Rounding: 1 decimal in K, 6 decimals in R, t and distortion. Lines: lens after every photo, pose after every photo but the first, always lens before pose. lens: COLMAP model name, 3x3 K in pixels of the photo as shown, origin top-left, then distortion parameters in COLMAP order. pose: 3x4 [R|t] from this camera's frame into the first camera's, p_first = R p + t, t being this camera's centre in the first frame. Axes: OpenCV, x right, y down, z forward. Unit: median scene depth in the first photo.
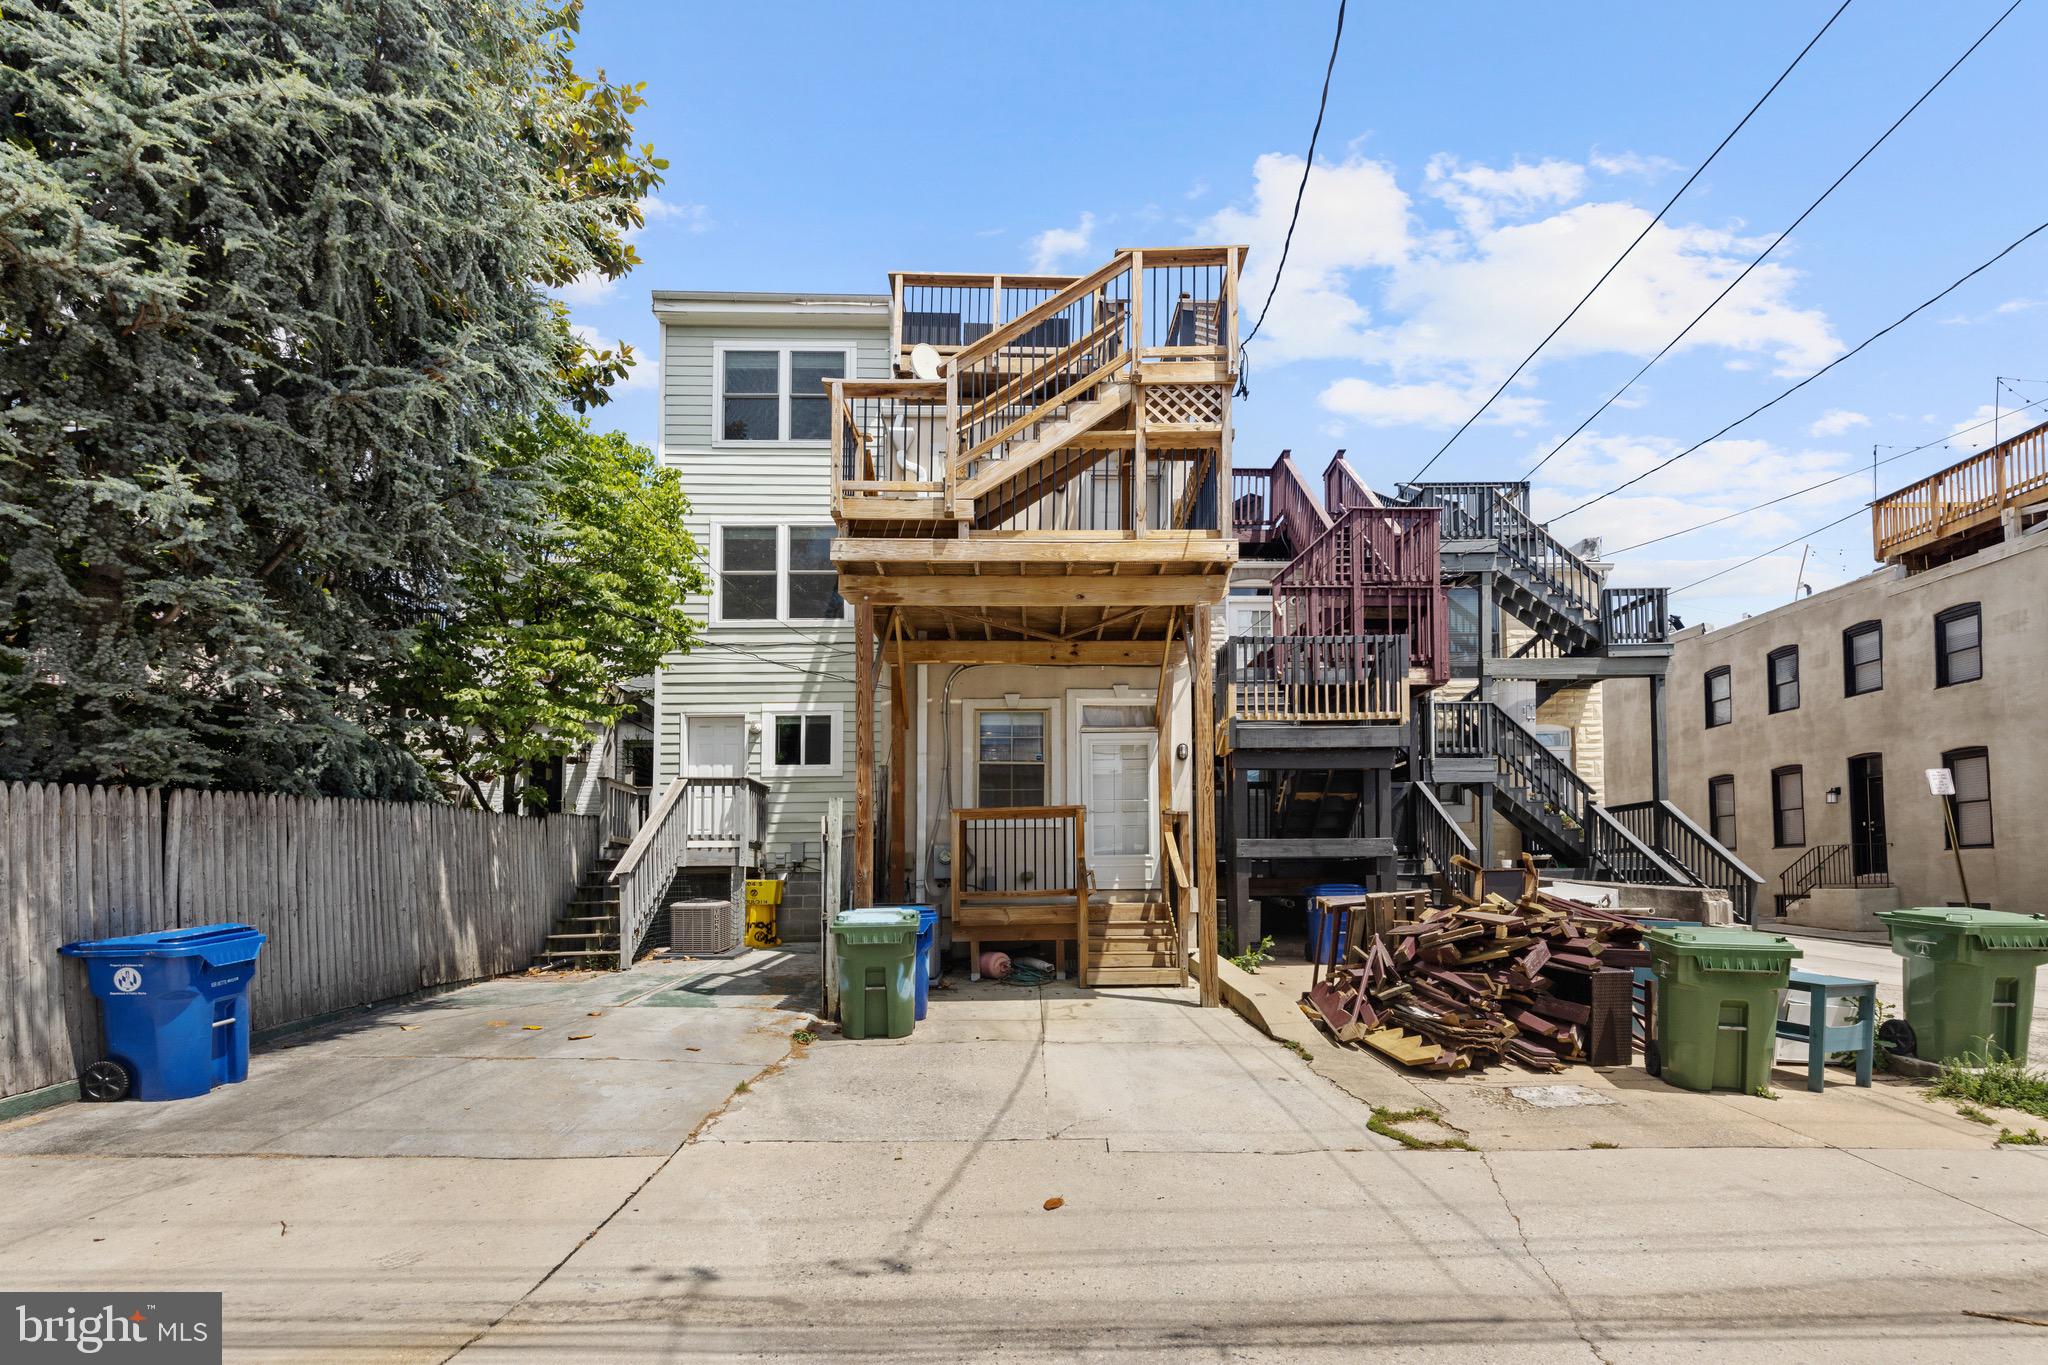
lens RADIAL K [[911.9, 0, 1024.0], [0, 911.9, 682.5], [0, 0, 1]] dist [-0.000221, 0.000175]
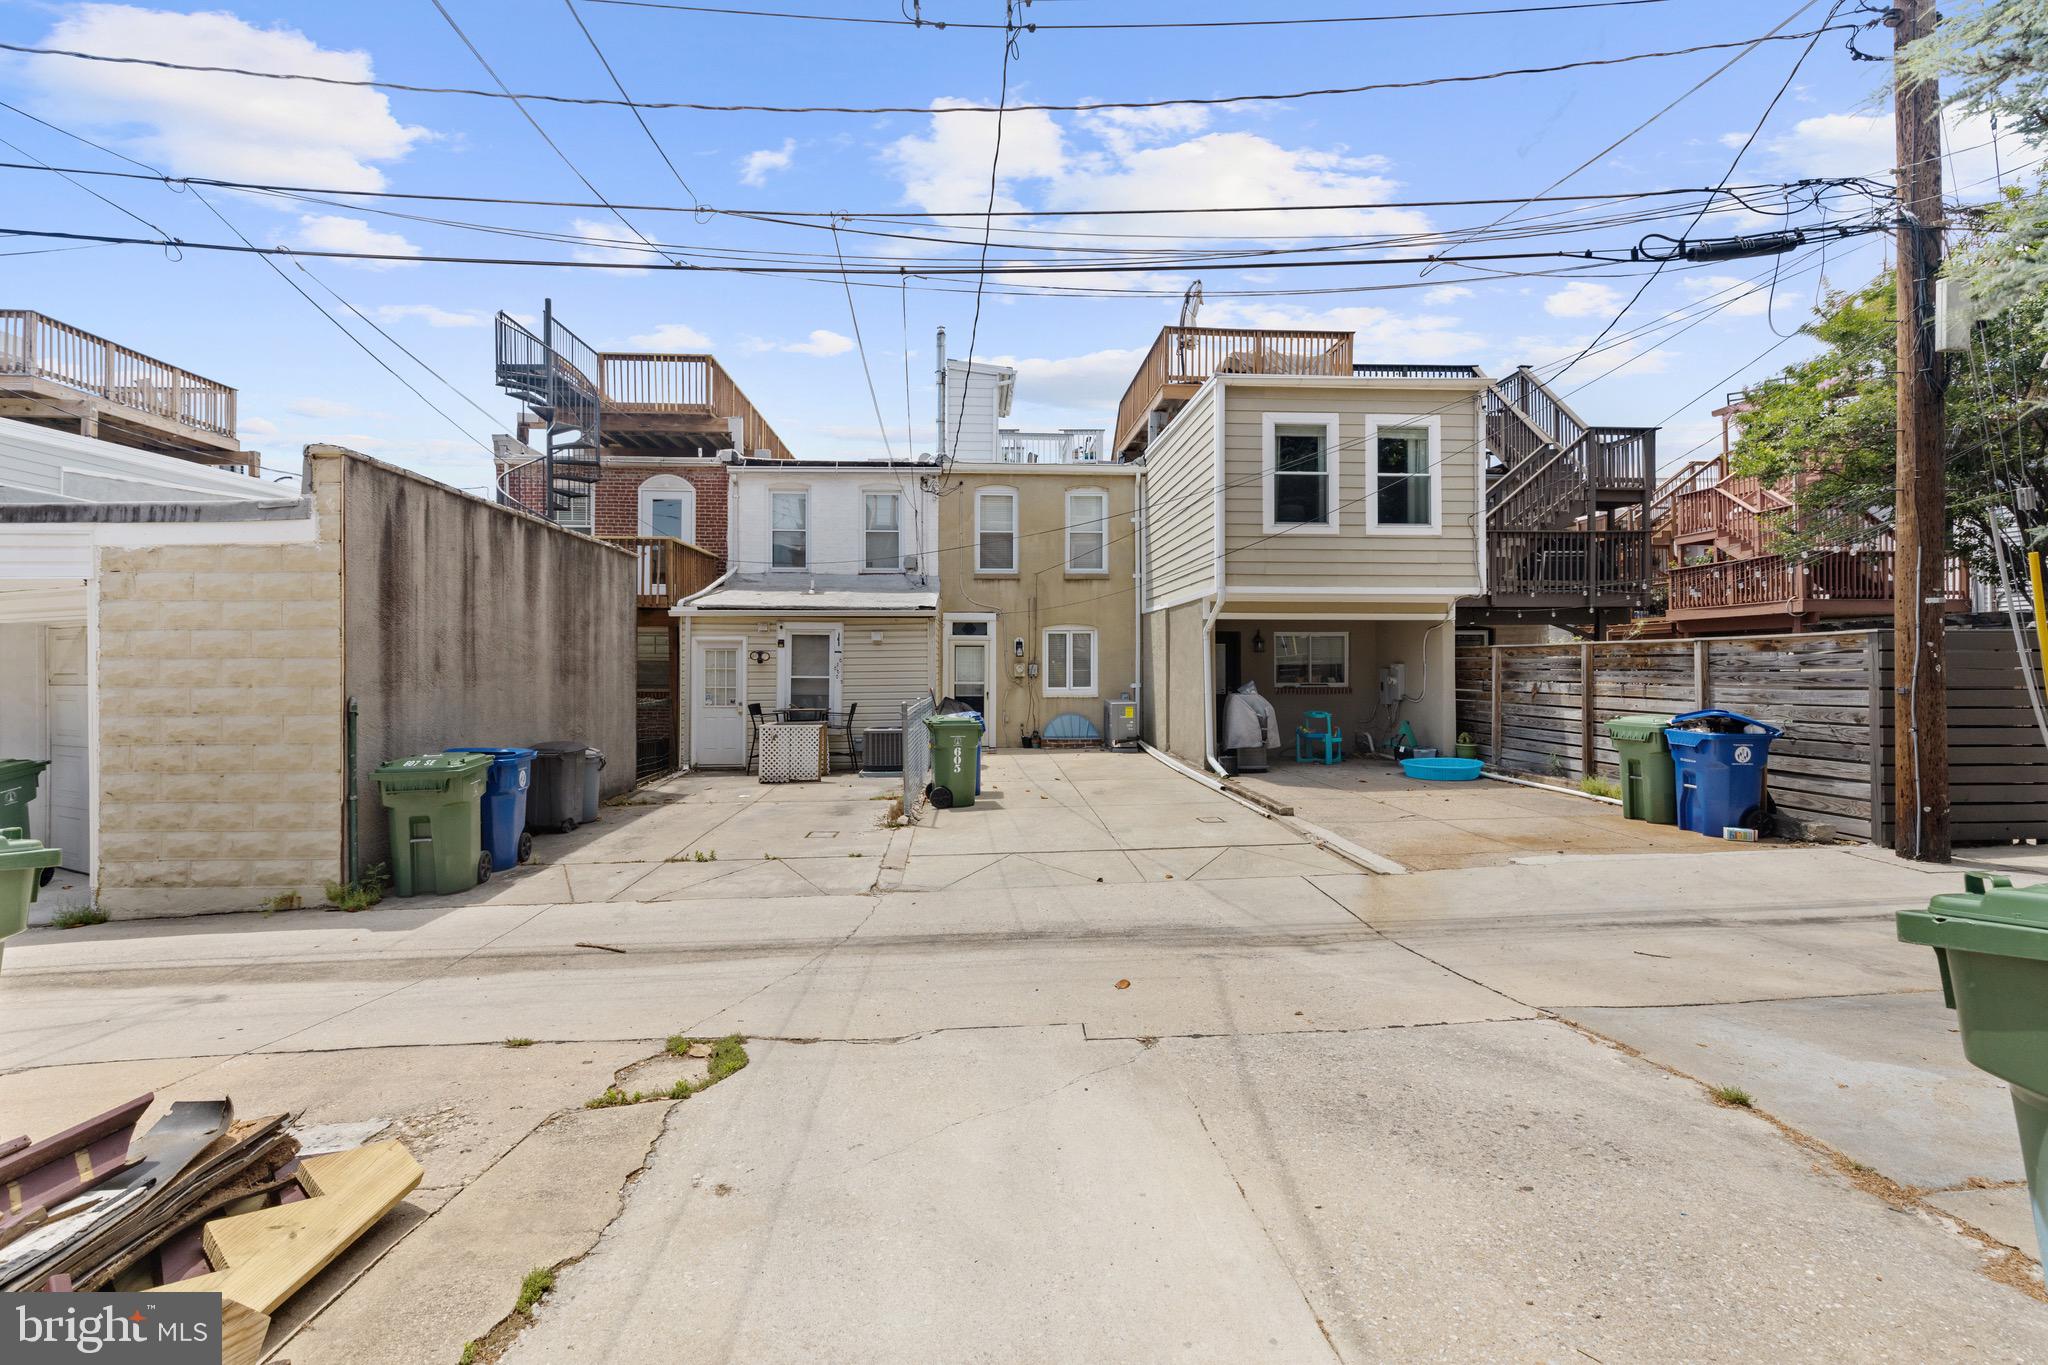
lens RADIAL K [[911.9, 0, 1024.0], [0, 911.9, 682.5], [0, 0, 1]] dist [-0.000221, 0.000175]
pose [[-0.998326, 0.015601, -0.055685, 0.261056], [0.027191, 0.976475, -0.213908, 0.494864], [0.051038, -0.215064, -0.975265, 2.619882]]
